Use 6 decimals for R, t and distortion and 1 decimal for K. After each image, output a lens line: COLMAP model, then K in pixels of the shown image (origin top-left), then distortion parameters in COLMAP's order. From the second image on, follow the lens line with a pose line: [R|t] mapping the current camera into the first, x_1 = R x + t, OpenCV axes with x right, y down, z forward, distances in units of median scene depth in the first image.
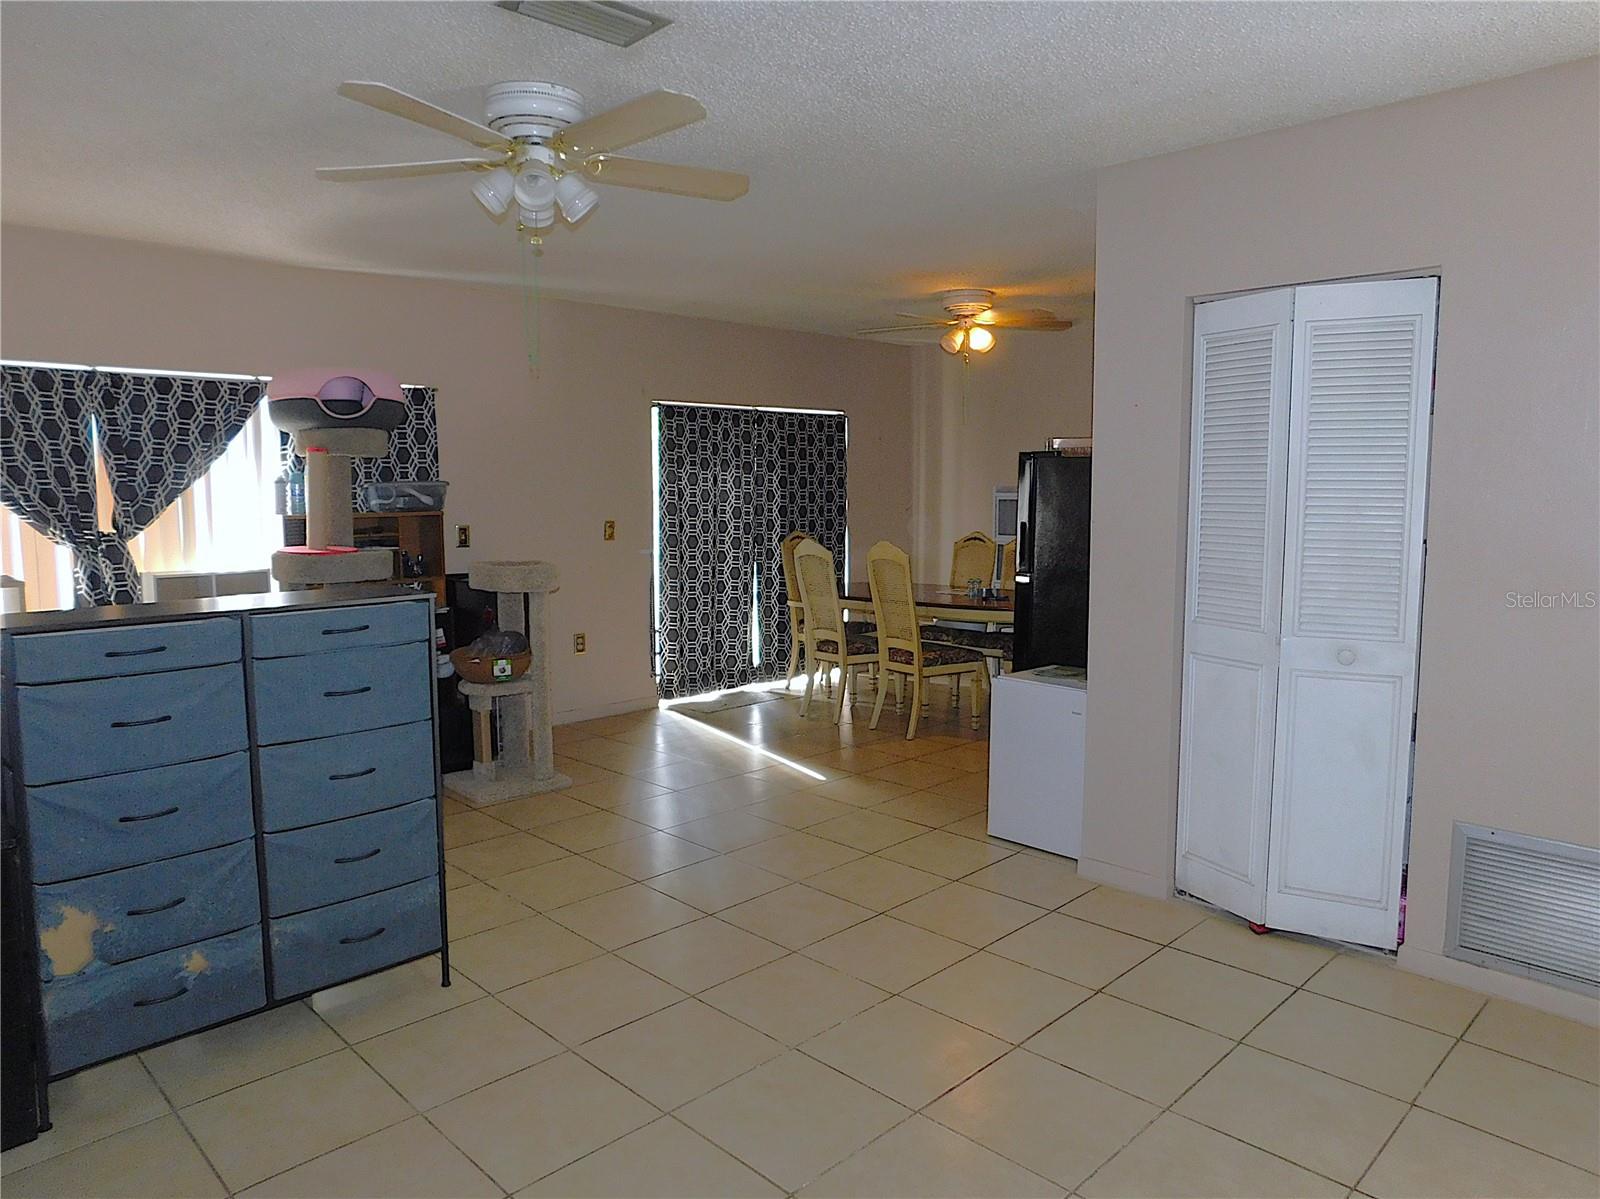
lens RADIAL K [[1061.5, 0, 797.5], [0, 1061.5, 597.5], [0, 0, 1]] dist [-0.056669, 0.043031]
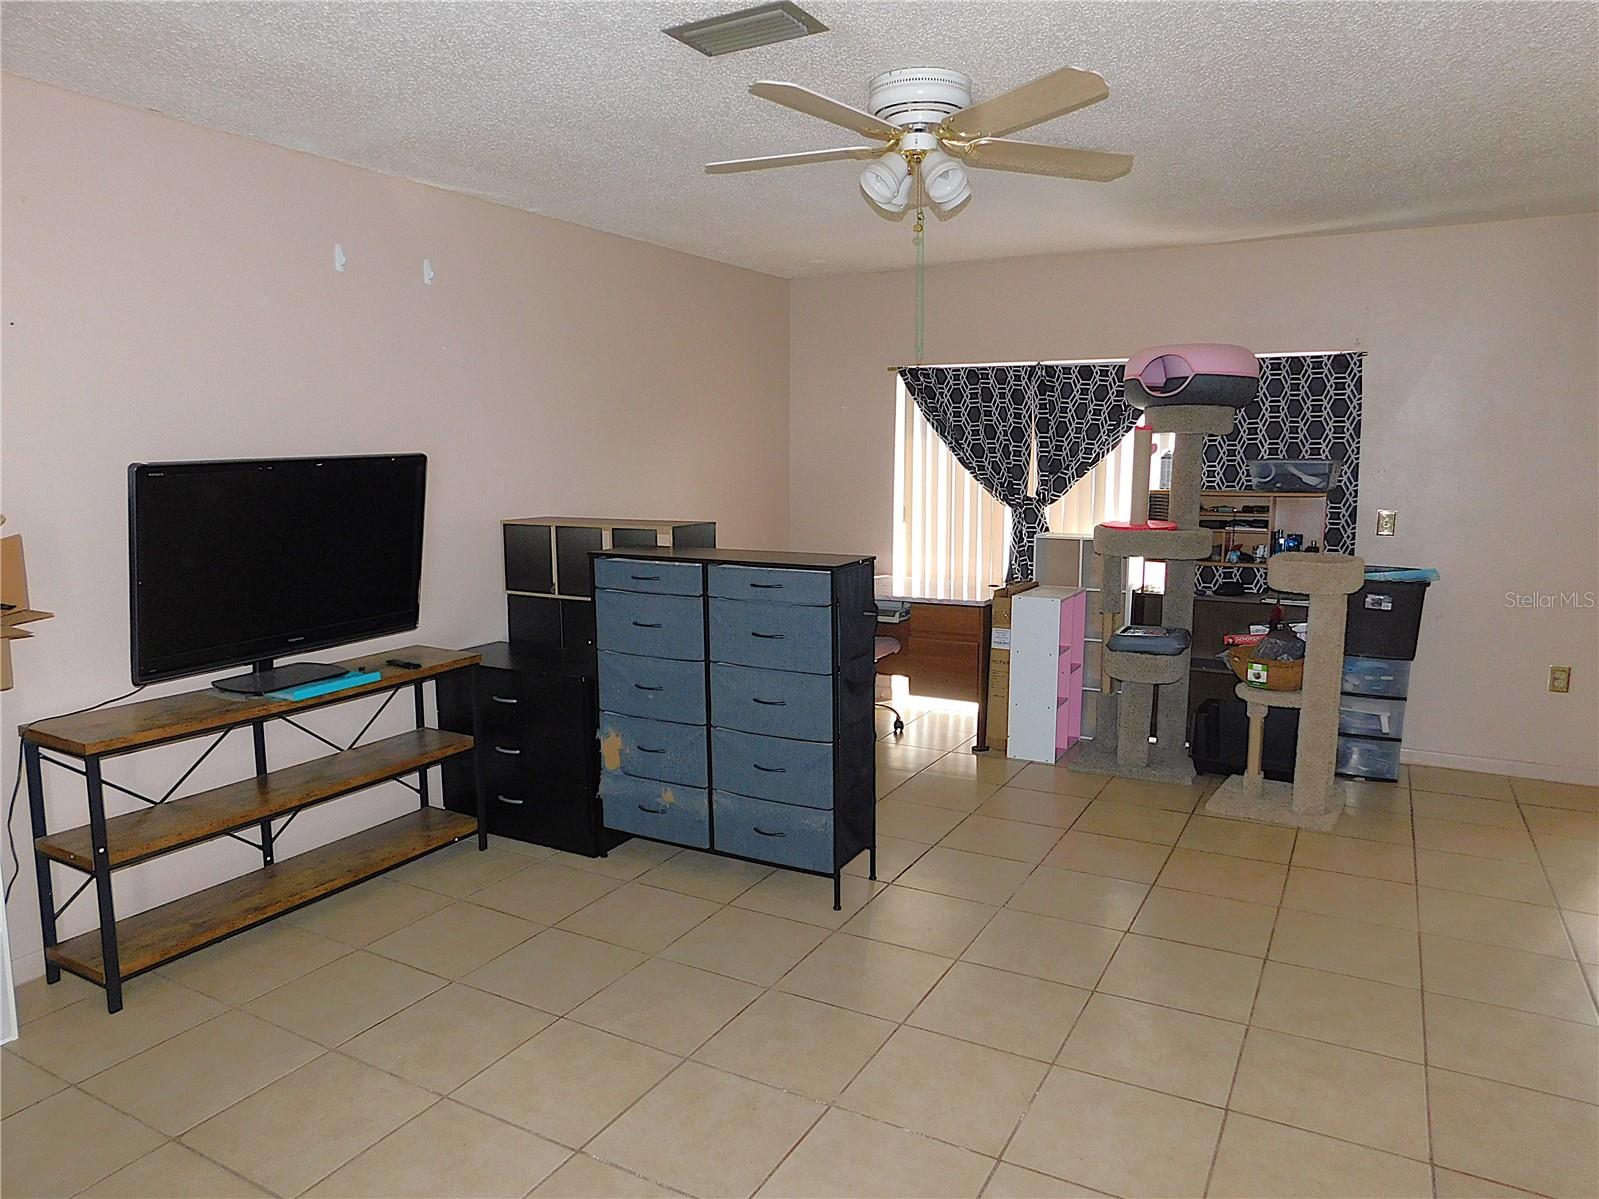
lens RADIAL K [[1060.9, 0, 804.6], [0, 1060.9, 597.9], [0, 0, 1]] dist [-0.056669, 0.043031]
pose [[0.308026, 0.134802, -0.941779, 0.429906], [-0.101603, 0.988911, 0.108317, -0.053132], [0.945937, 0.062323, 0.318306, 0.360226]]
